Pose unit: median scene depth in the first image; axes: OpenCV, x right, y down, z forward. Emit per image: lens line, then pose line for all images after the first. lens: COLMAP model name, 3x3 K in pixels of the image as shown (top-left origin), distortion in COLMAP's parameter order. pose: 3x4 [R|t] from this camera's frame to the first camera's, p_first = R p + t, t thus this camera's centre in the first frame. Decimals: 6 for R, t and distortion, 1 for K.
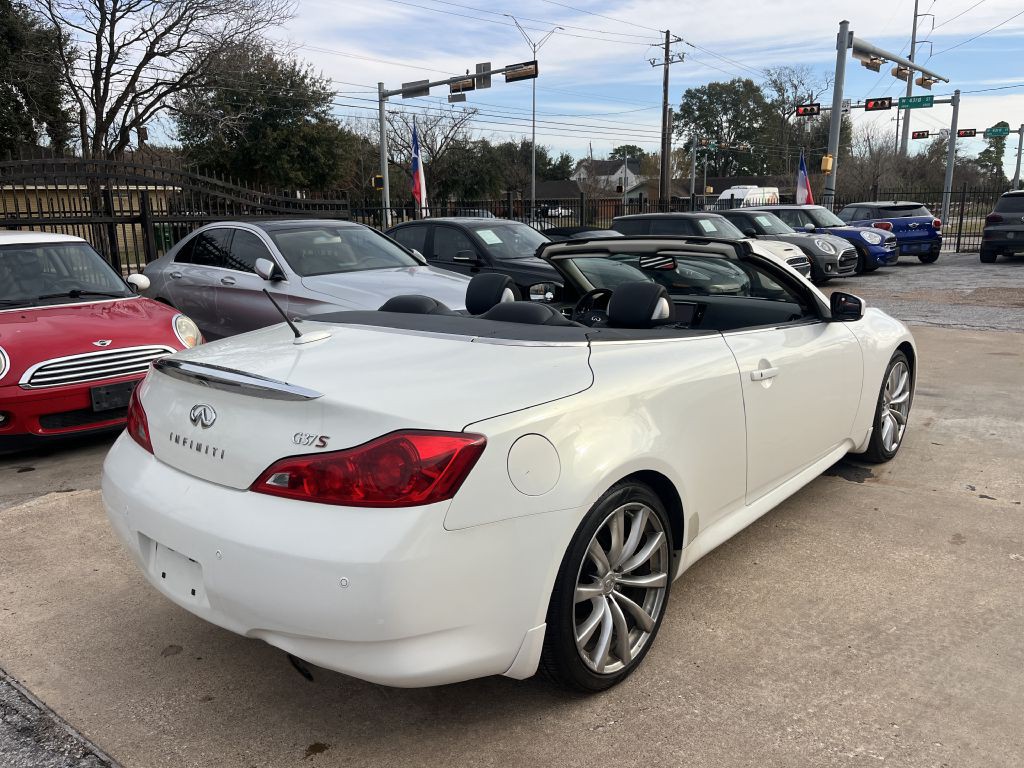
lens RADIAL K [[792.4, 0, 515.1], [0, 792.4, 388.3], [0, 0, 1]] dist [0.060659, -0.092163]
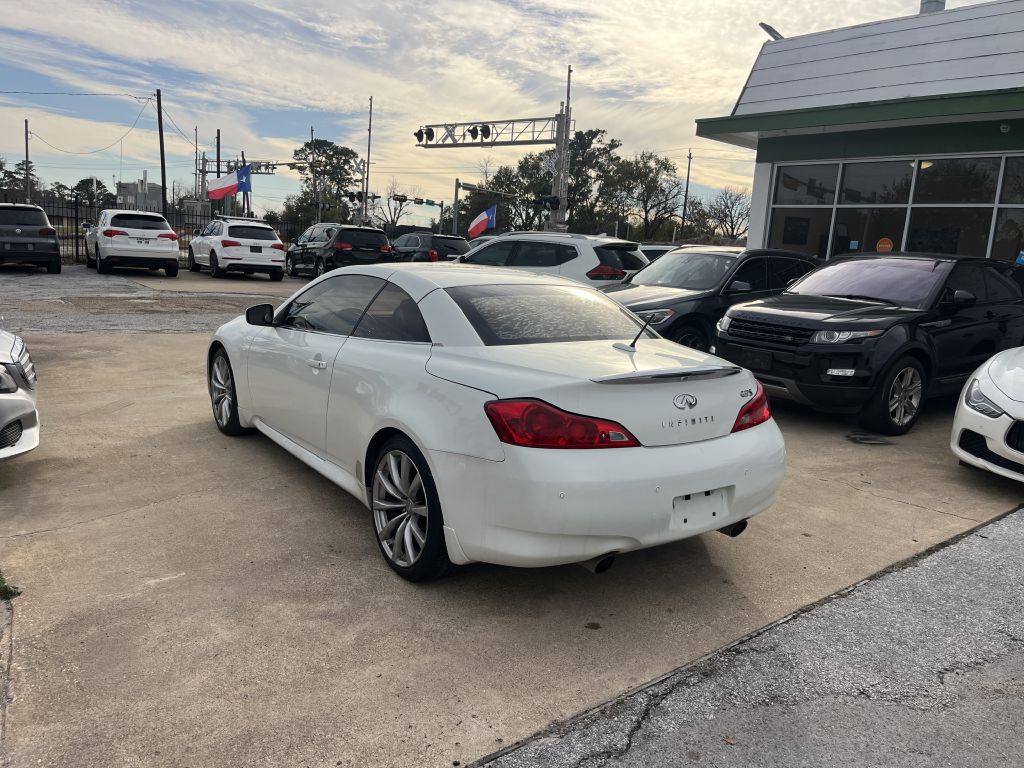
lens RADIAL K [[792.4, 0, 515.1], [0, 792.4, 388.3], [0, 0, 1]] dist [0.060659, -0.092163]
pose [[0.202929, -0.138954, 0.969284, -0.569316], [0.143109, 0.983460, 0.111025, -0.060040], [-0.968679, 0.116183, 0.219458, 0.300978]]
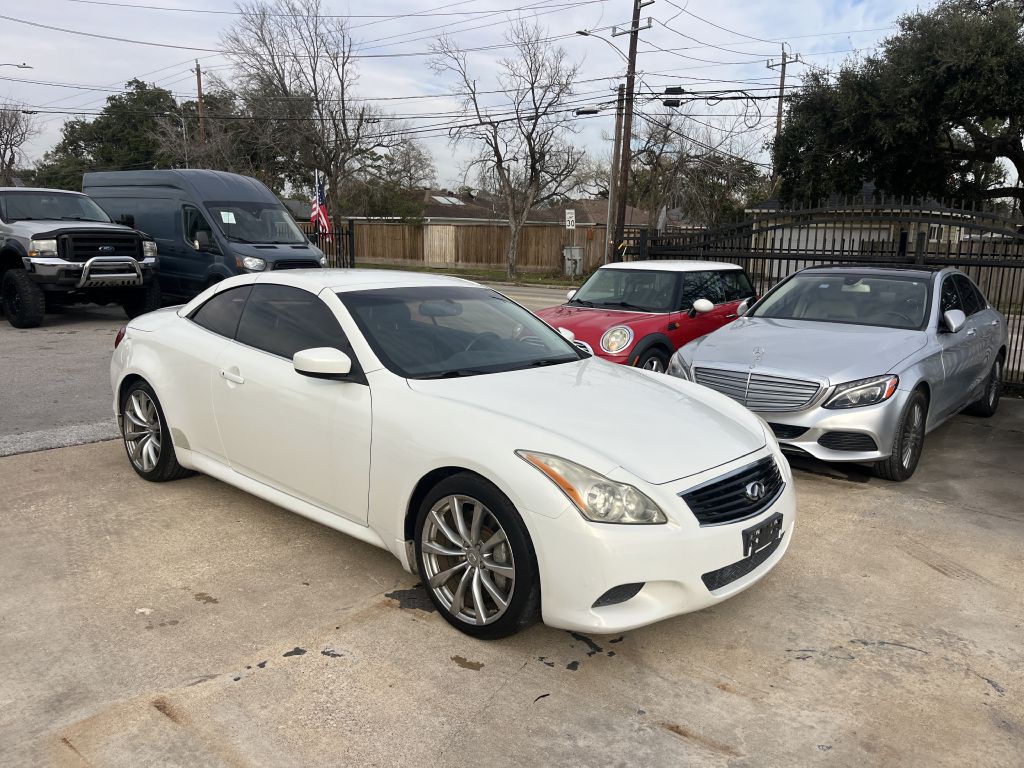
lens RADIAL K [[793.8, 0, 512.0], [0, 793.8, 384.0], [0, 0, 1]] dist [0.054813, -0.077862]
pose [[-0.026257, 0.197896, -0.979871, 0.701308], [-0.240020, 0.950288, 0.198352, -0.168356], [0.970413, 0.240397, 0.022547, 0.615227]]
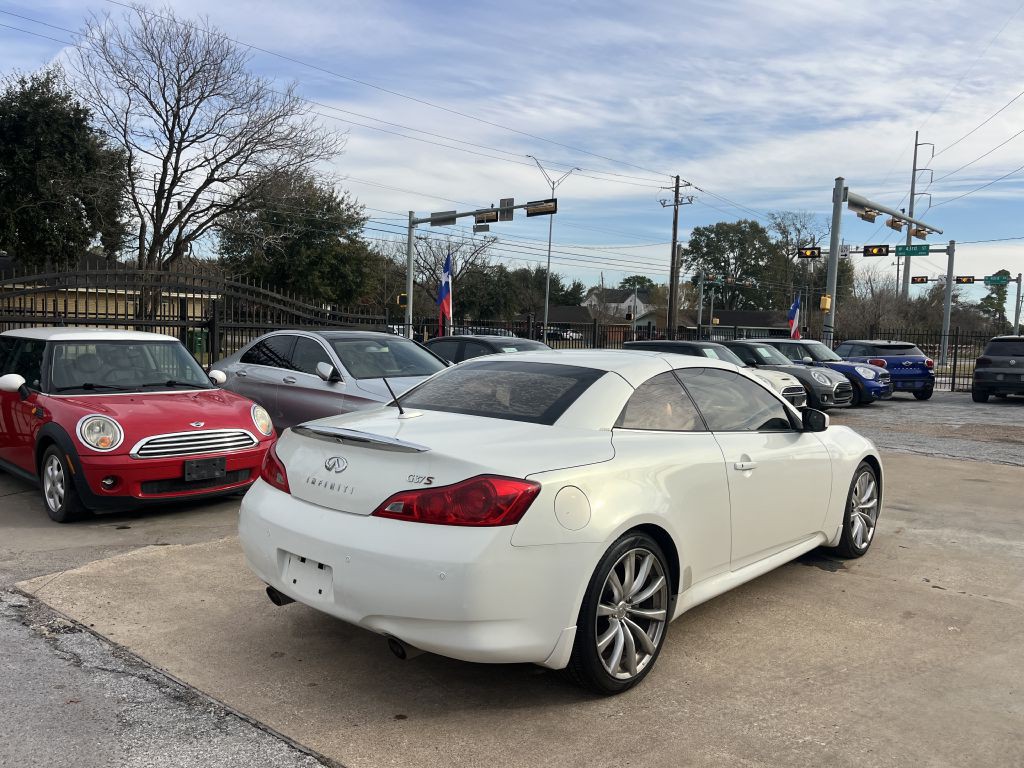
lens RADIAL K [[793.8, 0, 512.0], [0, 793.8, 384.0], [0, 0, 1]] dist [0.054813, -0.077862]
pose [[0.998756, 0.047813, -0.014137, -0.020918], [-0.049417, 0.986965, -0.153163, 0.028534], [0.006630, 0.153671, 0.988100, -0.122111]]
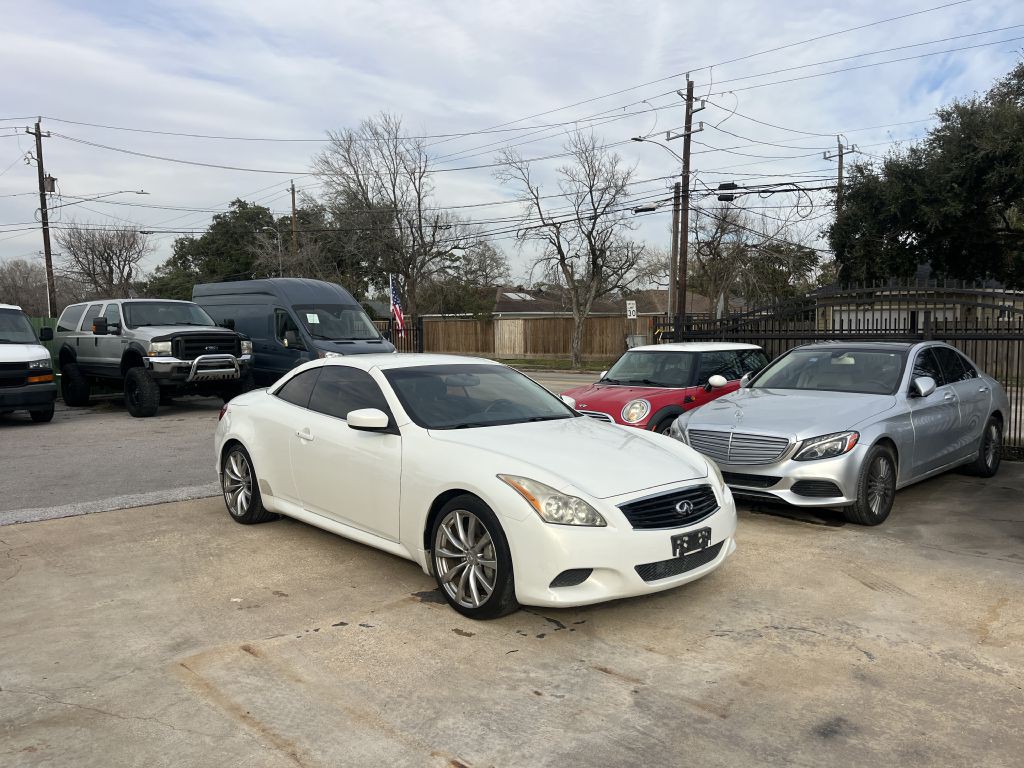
lens RADIAL K [[796.3, 0, 499.8], [0, 796.3, 384.4], [0, 0, 1]] dist [0.043537, -0.055734]
pose [[-0.137369, 0.086161, -0.986765, 0.860605], [-0.206234, 0.971889, 0.113572, -0.182057], [0.968812, 0.219106, -0.115738, 0.688402]]
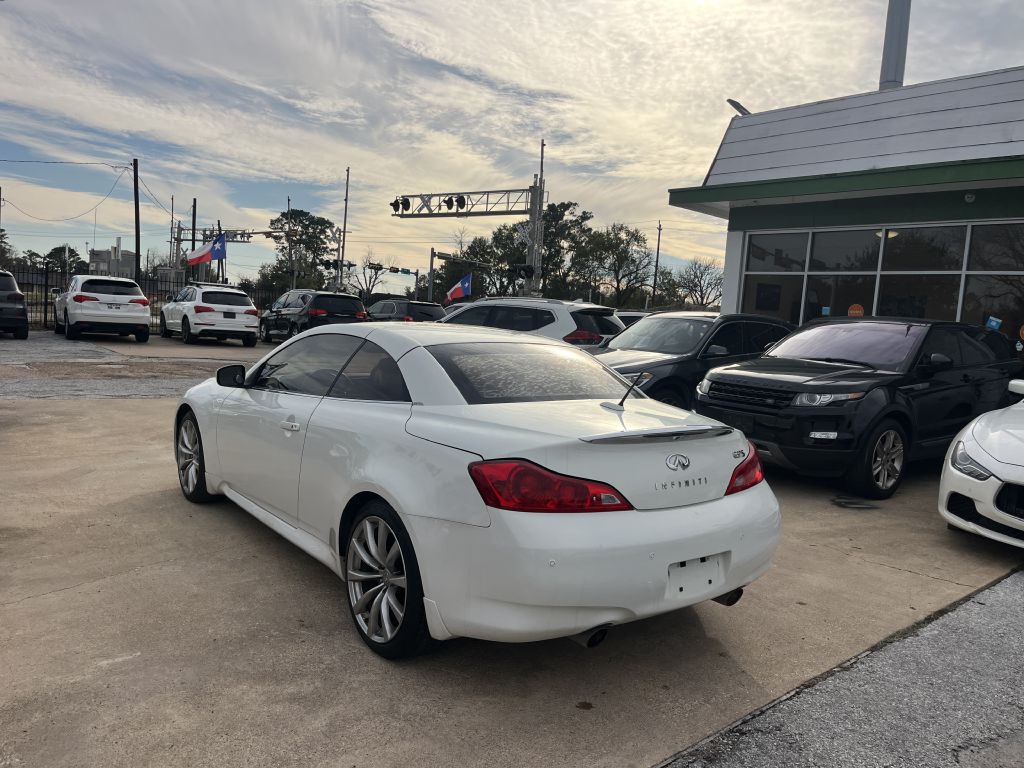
lens RADIAL K [[792.4, 0, 515.1], [0, 792.4, 388.3], [0, 0, 1]] dist [0.060659, -0.092163]
pose [[0.170739, -0.057008, 0.983666, -0.551595], [0.143484, 0.989122, 0.032419, -0.055305], [-0.974813, 0.135605, 0.177062, 0.311351]]
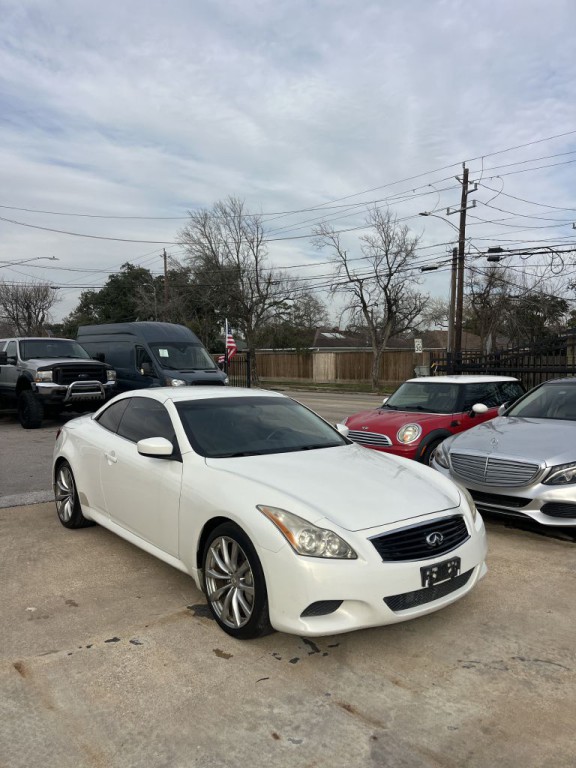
lens RADIAL K [[594.3, 0, 284.1], [0, 594.3, 390.5], [0, 0, 1]] dist [0.060659, -0.092163]
pose [[-0.201429, 0.067804, -0.977153, 0.741781], [-0.207765, 0.971943, 0.110271, -0.194873], [0.957215, 0.225230, -0.181690, 0.717957]]
